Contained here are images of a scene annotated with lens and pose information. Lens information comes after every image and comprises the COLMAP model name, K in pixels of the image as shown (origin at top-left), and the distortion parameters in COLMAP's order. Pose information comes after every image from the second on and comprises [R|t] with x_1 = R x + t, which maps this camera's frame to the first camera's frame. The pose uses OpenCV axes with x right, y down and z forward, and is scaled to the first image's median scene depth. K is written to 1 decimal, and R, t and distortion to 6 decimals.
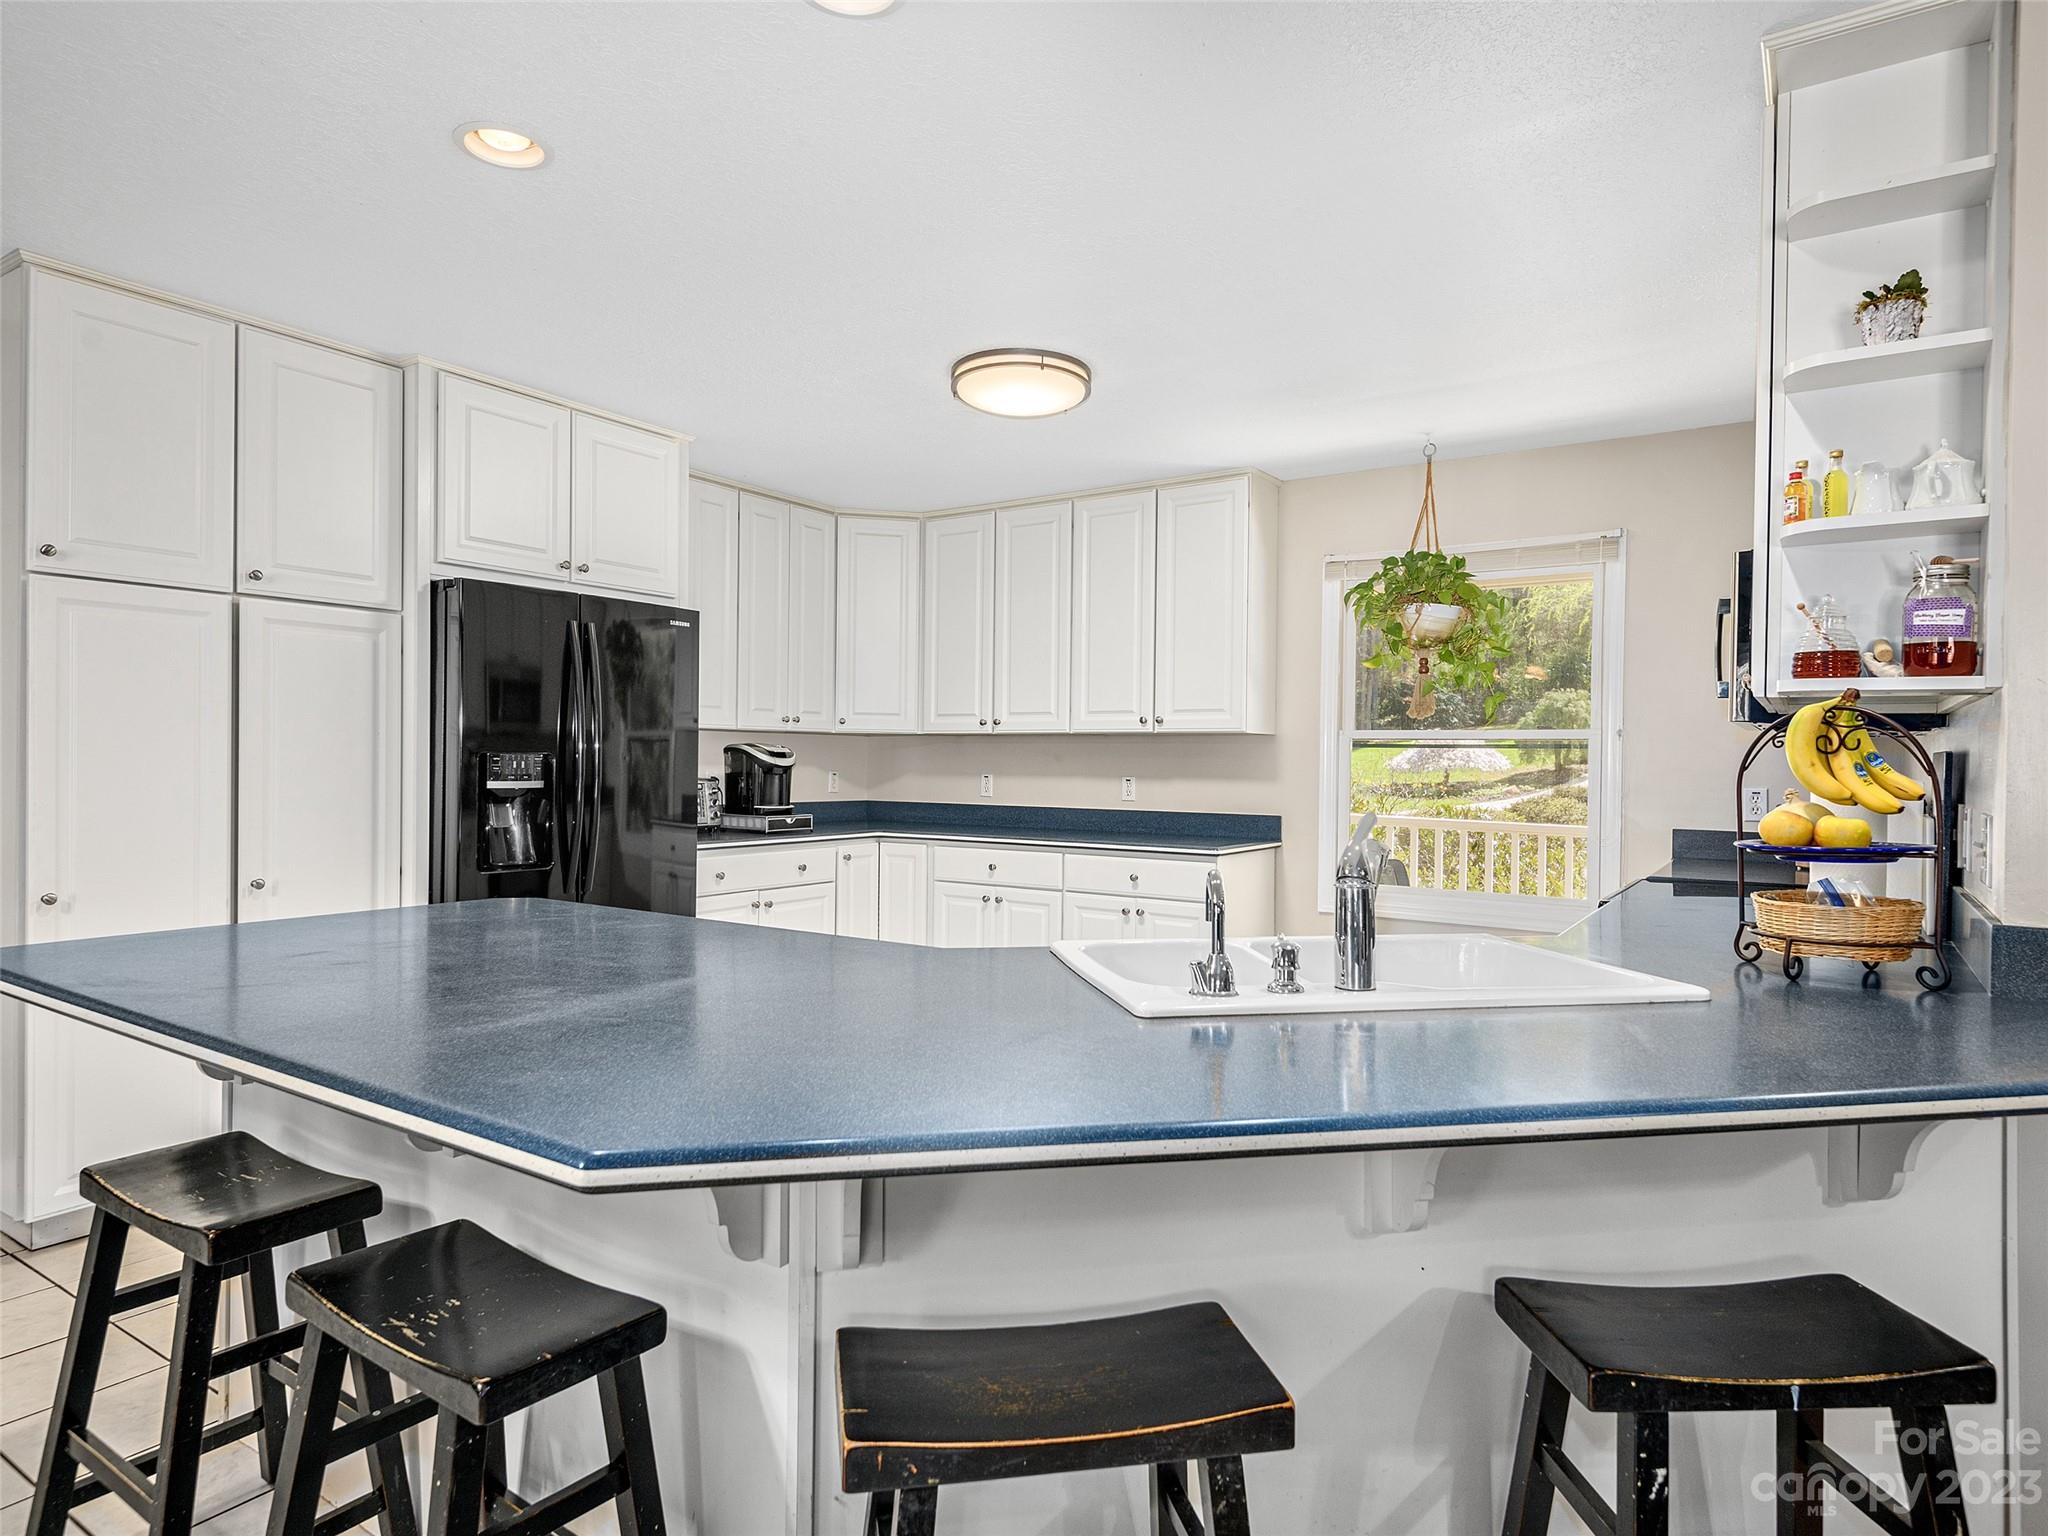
lens RADIAL K [[1174.3, 0, 1014.7], [0, 1174.3, 766.2], [0, 0, 1]] dist [0.032823, 0.000855]
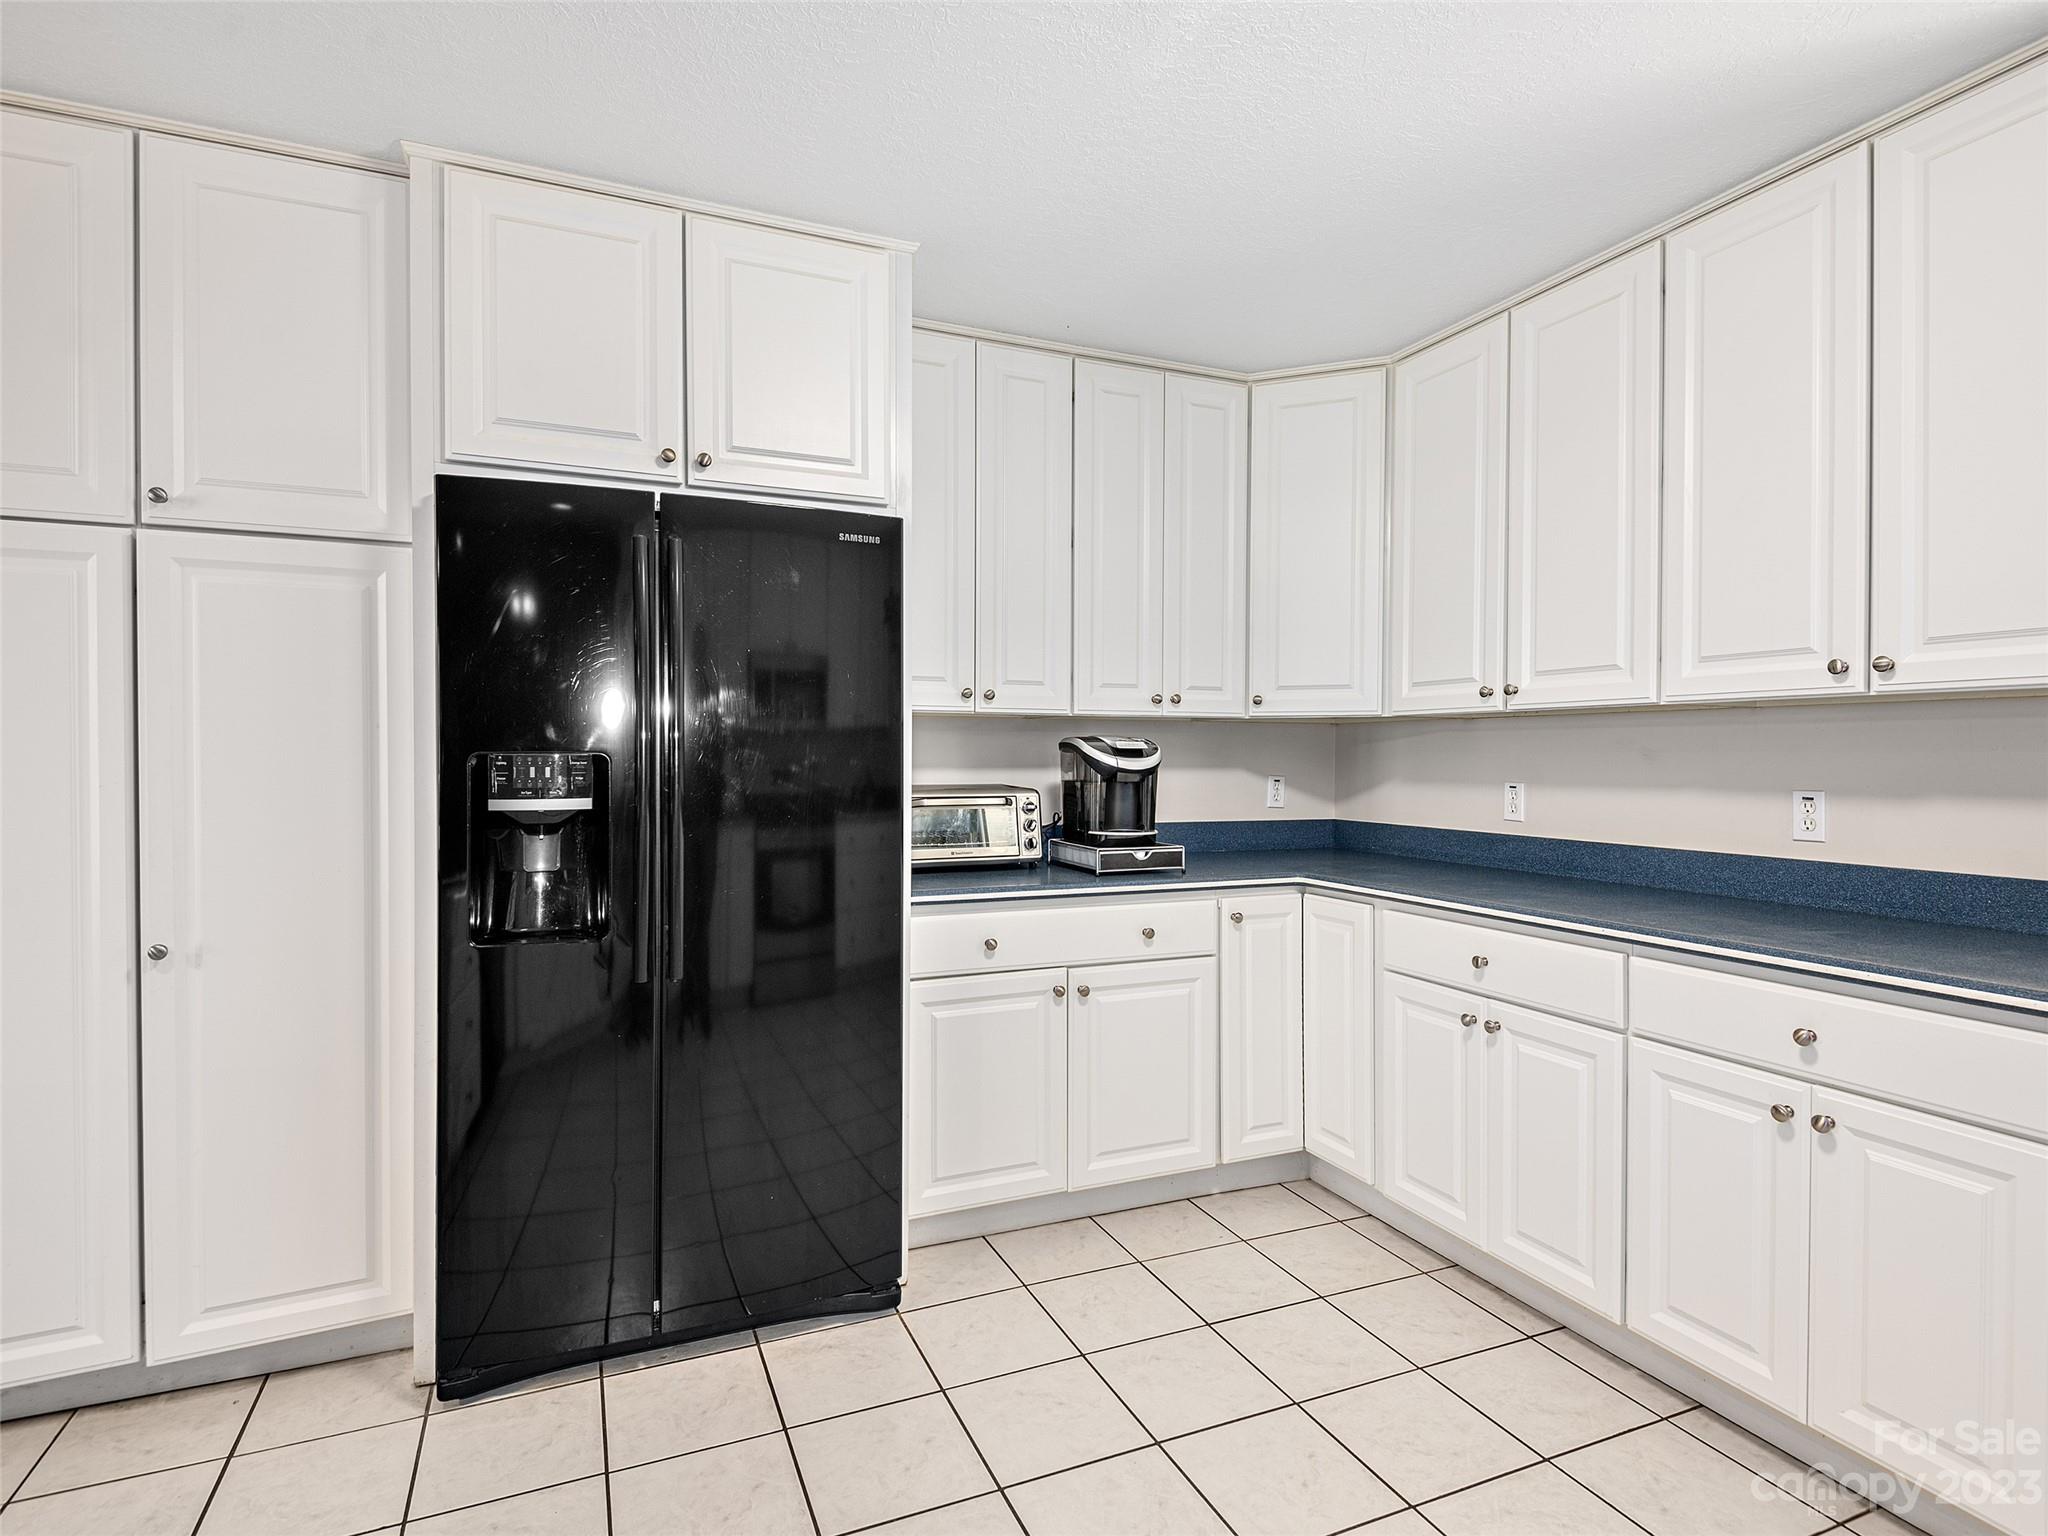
lens RADIAL K [[1079.4, 0, 1010.2], [0, 1079.4, 761.1], [0, 0, 1]] dist [0.017030, -0.007210]
pose [[0.839377, -0.004619, -0.543530, 0.067925], [0.003187, 0.999989, -0.003576, -0.003267], [0.543540, 0.001269, 0.839382, 0.471503]]
